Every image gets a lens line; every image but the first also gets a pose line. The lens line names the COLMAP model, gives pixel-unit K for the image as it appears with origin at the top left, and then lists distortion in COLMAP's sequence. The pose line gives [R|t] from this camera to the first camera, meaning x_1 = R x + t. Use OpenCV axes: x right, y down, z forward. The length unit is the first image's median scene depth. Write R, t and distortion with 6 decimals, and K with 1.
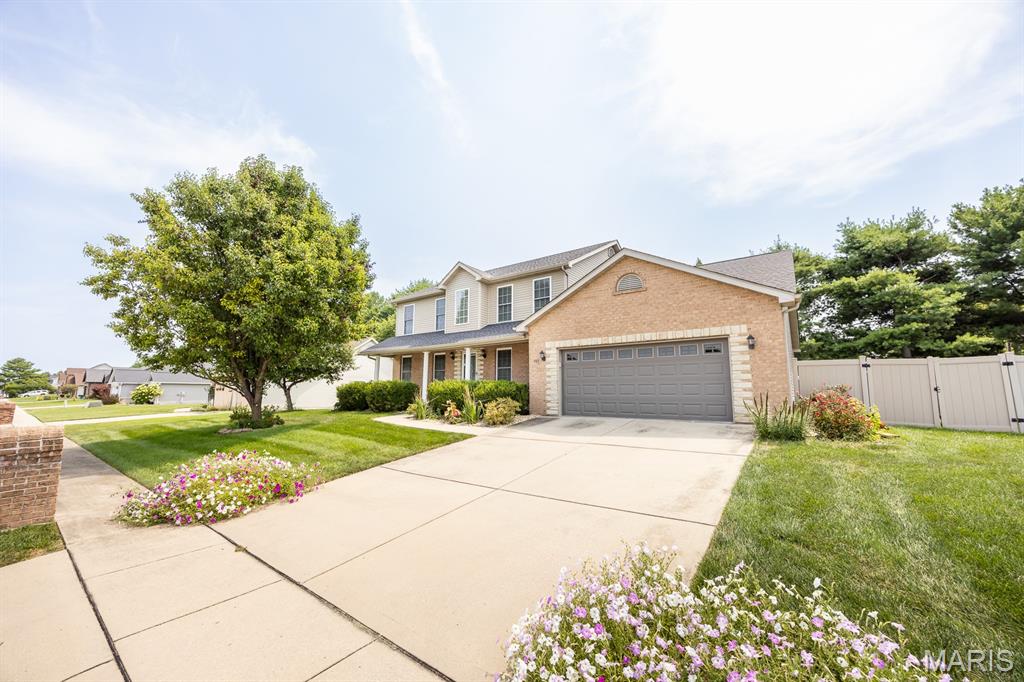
lens RADIAL K [[389.2, 0, 512.0], [0, 389.2, 341.0], [0, 0, 1]] dist [-0.000035, 0.000001]
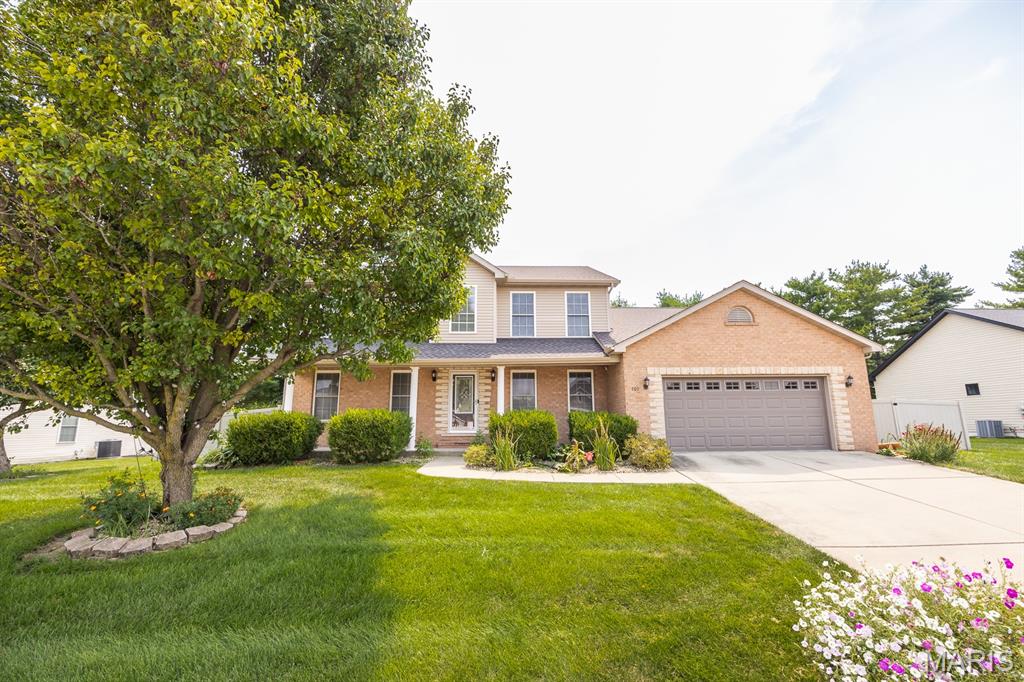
lens RADIAL K [[415.3, 0, 512.0], [0, 415.3, 341.0], [0, 0, 1]] dist [0.000167, 0.000048]
pose [[0.777666, 0.119671, 0.617183, -0.762366], [-0.070838, 0.992143, -0.103118, 0.064870], [-0.624674, 0.036472, 0.780033, 0.493870]]
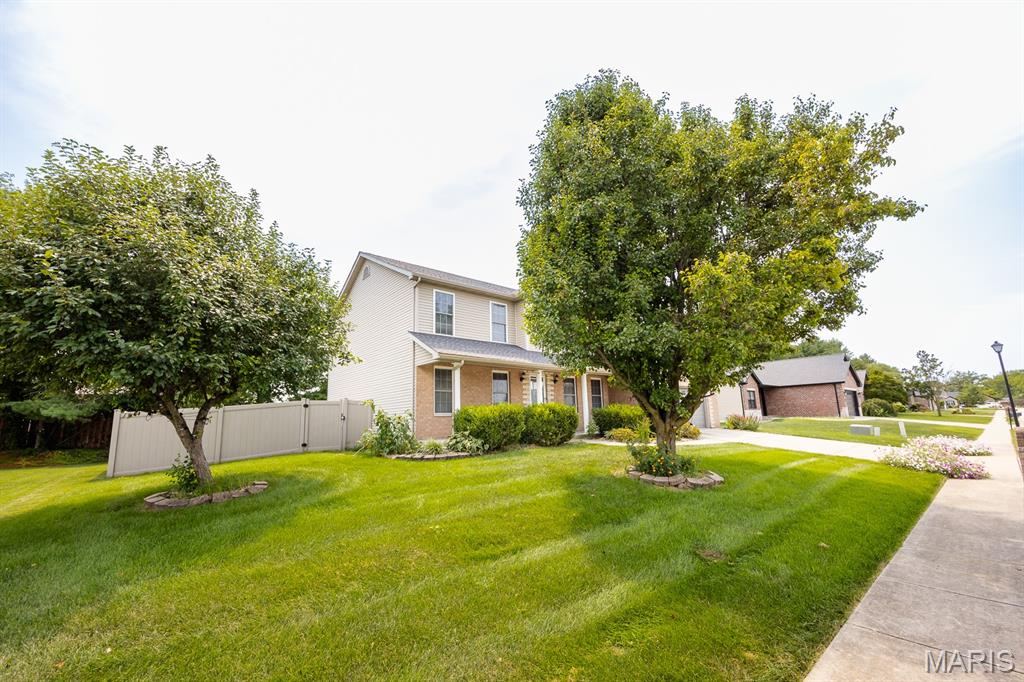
lens RADIAL K [[415.3, 0, 512.0], [0, 415.3, 341.0], [0, 0, 1]] dist [0.000167, 0.000048]
pose [[0.146918, 0.163626, 0.975521, -1.175744], [-0.098330, 0.983754, -0.150198, 0.110861], [-0.984249, -0.073857, 0.160621, 0.987199]]
